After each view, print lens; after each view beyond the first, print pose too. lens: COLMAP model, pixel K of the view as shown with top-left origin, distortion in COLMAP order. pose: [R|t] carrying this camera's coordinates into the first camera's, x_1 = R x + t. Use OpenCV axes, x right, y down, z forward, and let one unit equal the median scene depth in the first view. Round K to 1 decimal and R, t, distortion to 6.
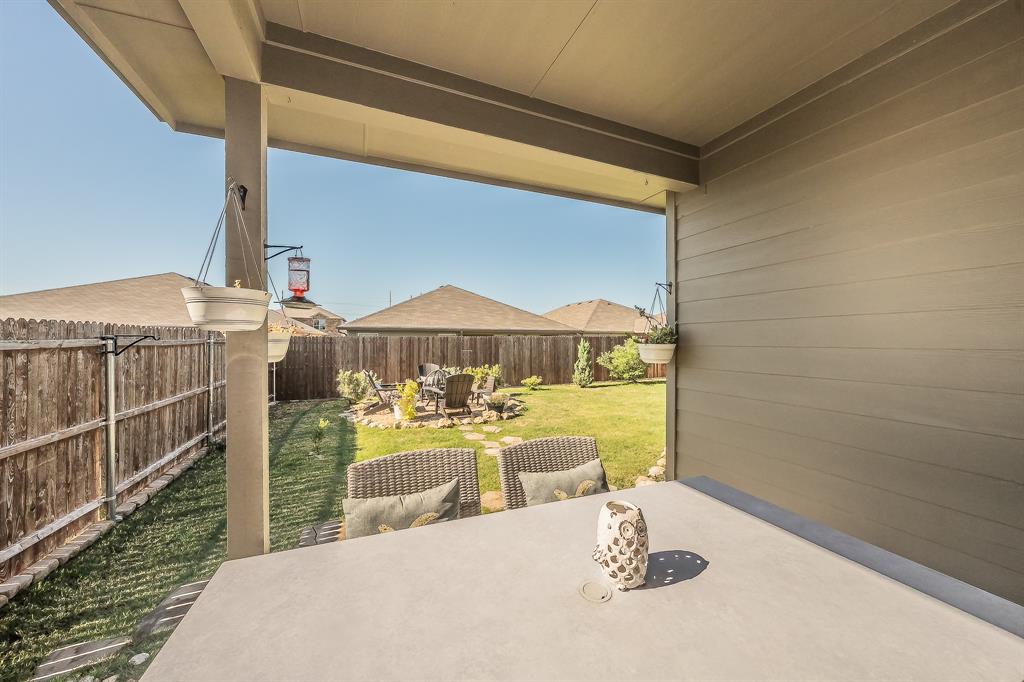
lens RADIAL K [[353.4, 0, 510.2], [0, 353.4, 340.6], [0, 0, 1]] dist [0.001618, 0.000004]
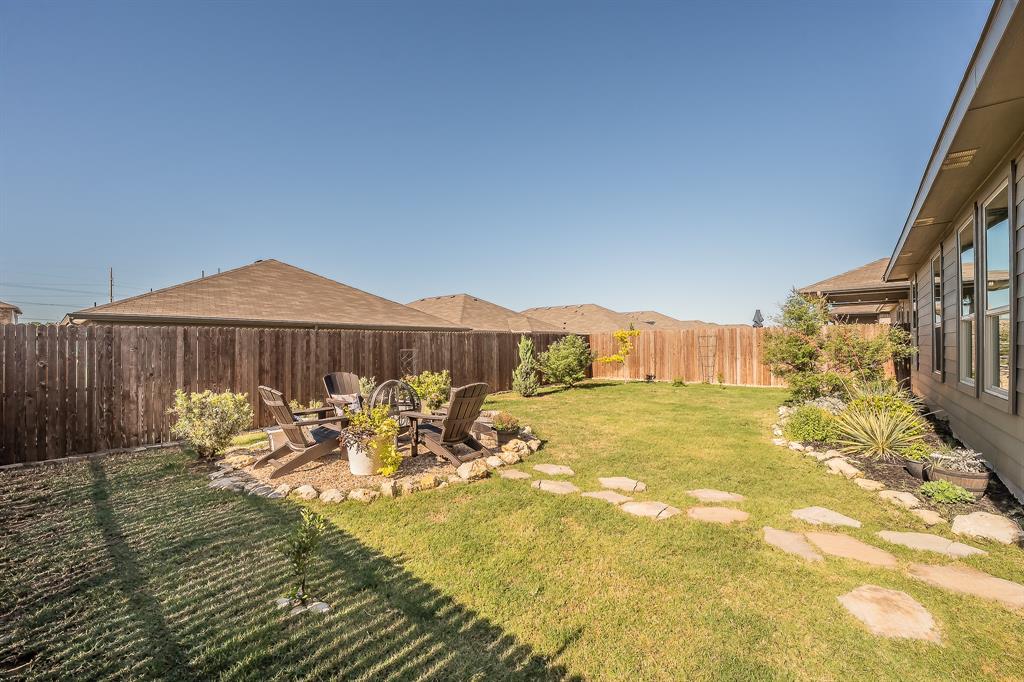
lens RADIAL K [[401.4, 0, 507.0], [0, 401.4, 344.7], [0, 0, 1]] dist [-0.001249, 0.000077]
pose [[0.891353, -0.005736, 0.453274, -0.240172], [0.005972, 0.999982, 0.000910, 0.015688], [-0.453271, 0.001895, 0.891371, 0.218366]]
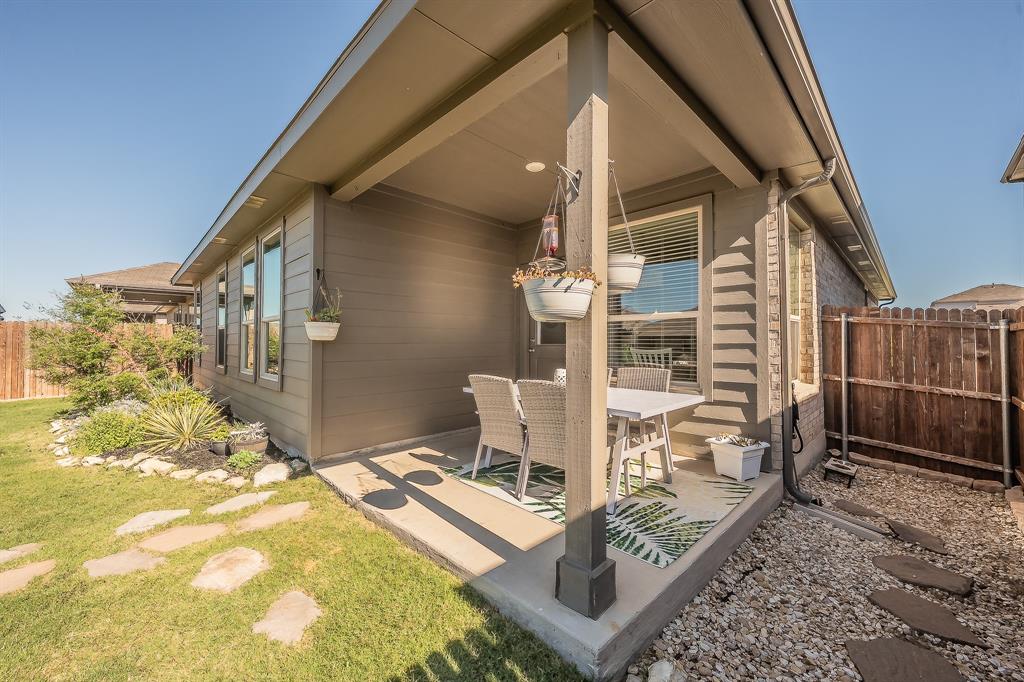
lens RADIAL K [[401.4, 0, 508.8], [0, 401.4, 338.9], [0, 0, 1]] dist [-0.001249, 0.000077]
pose [[-0.373948, 0.006398, 0.927428, -0.259099], [0.002418, 0.999980, -0.005924, 0.017271], [-0.927447, 0.000027, -0.373956, 0.246278]]
